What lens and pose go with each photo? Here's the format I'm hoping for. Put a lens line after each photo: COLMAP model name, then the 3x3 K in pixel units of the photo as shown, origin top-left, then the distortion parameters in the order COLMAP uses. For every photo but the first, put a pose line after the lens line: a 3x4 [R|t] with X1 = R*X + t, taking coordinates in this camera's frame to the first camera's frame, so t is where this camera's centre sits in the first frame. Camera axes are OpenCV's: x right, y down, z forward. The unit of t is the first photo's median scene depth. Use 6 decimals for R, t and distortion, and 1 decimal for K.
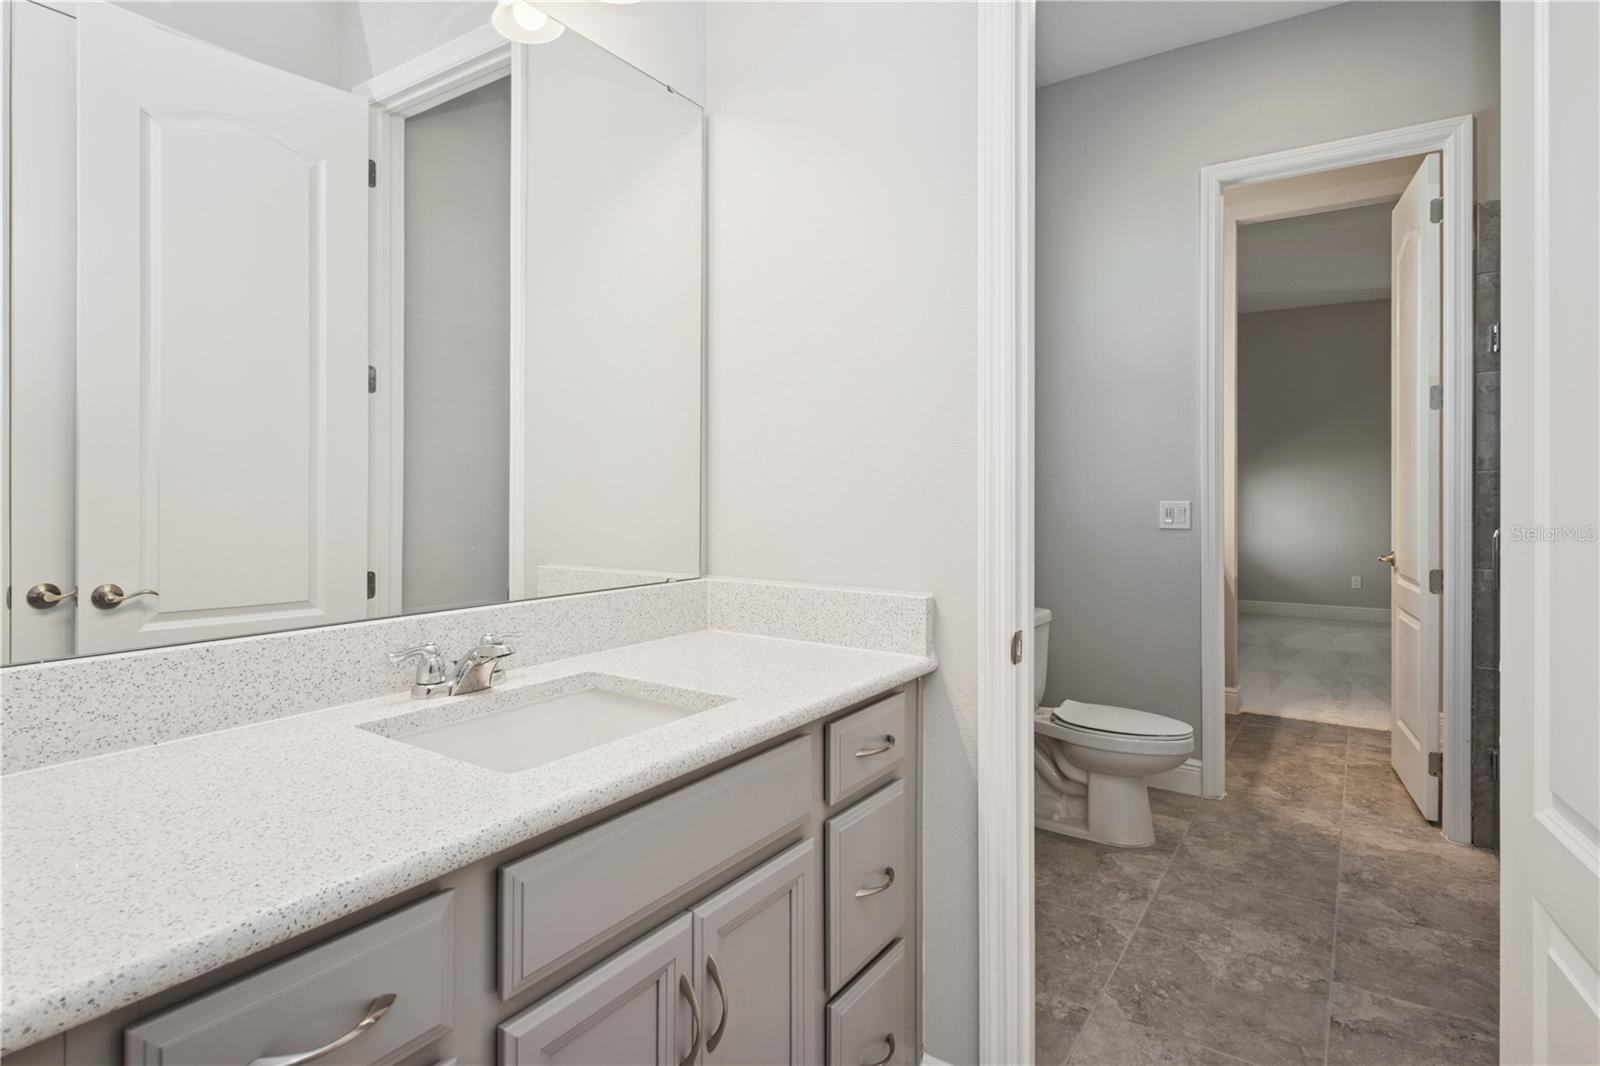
lens RADIAL K [[777.7, 0, 800.5], [0, 777.7, 490.5], [0, 0, 1]] dist [0.000542, -0.015403]
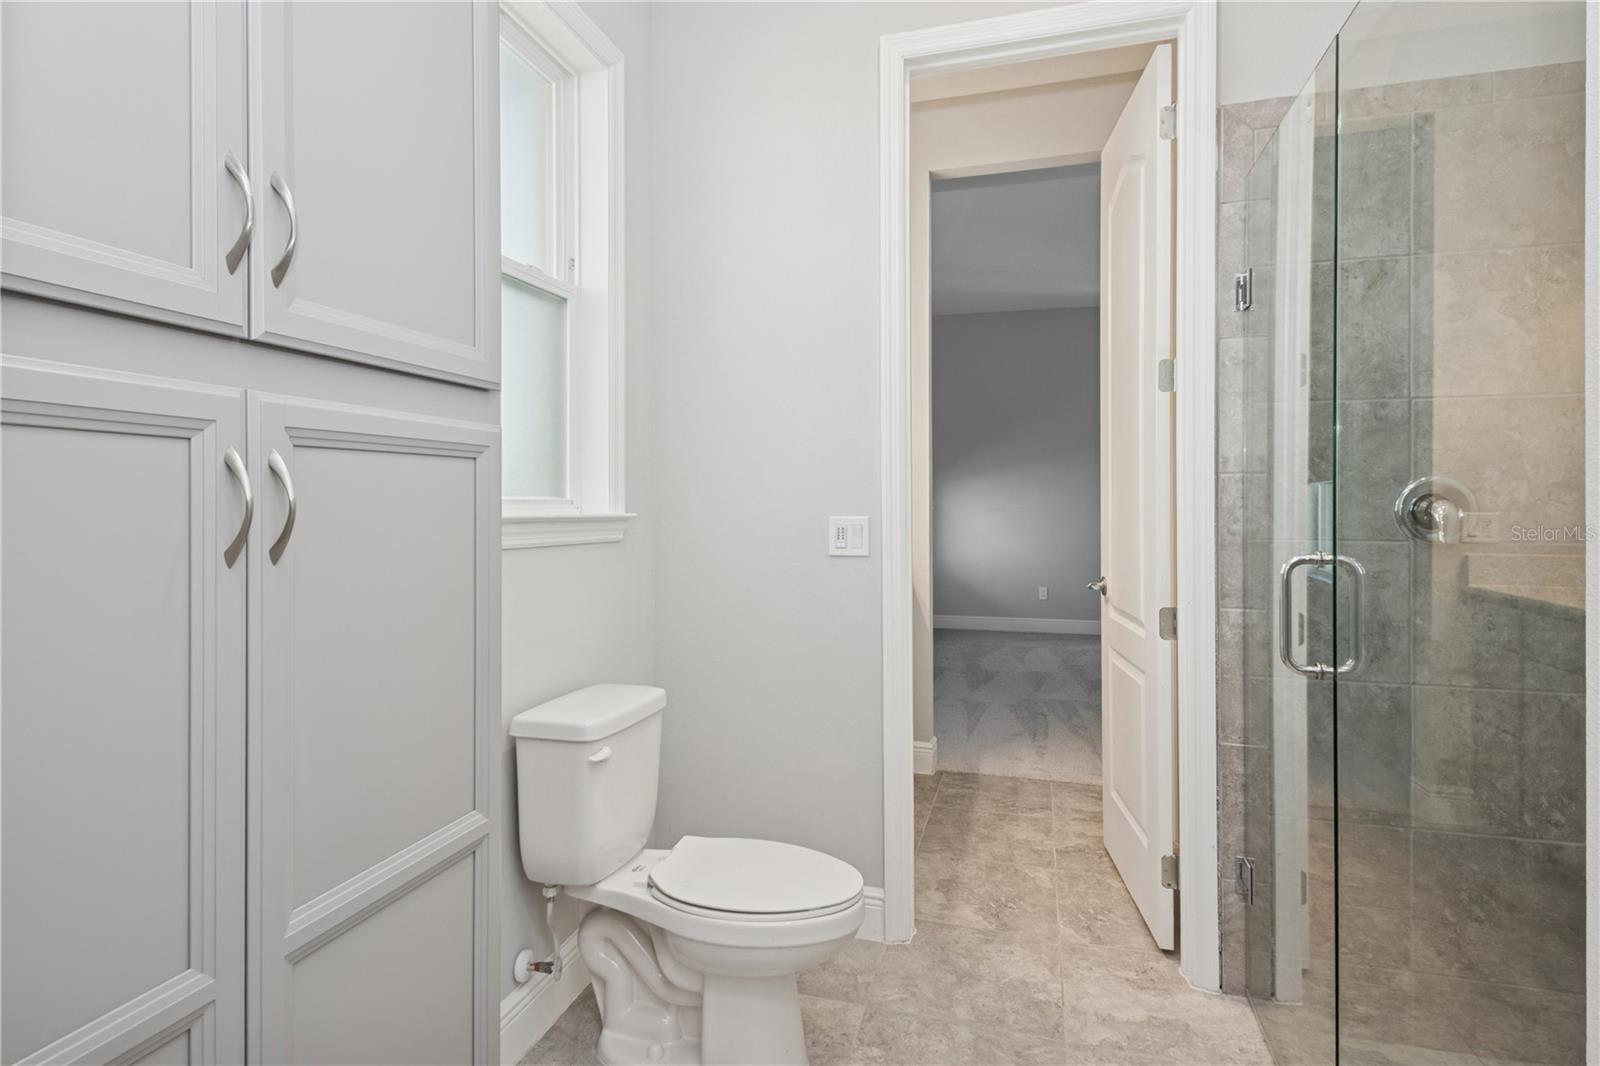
lens RADIAL K [[777.7, 0, 800.5], [0, 777.7, 490.5], [0, 0, 1]] dist [0.000542, -0.015403]
pose [[0.943571, 0.002819, 0.331160, 0.221678], [0.001154, 0.999930, -0.011801, -0.001226], [-0.331170, 0.011517, 0.943501, 0.374788]]
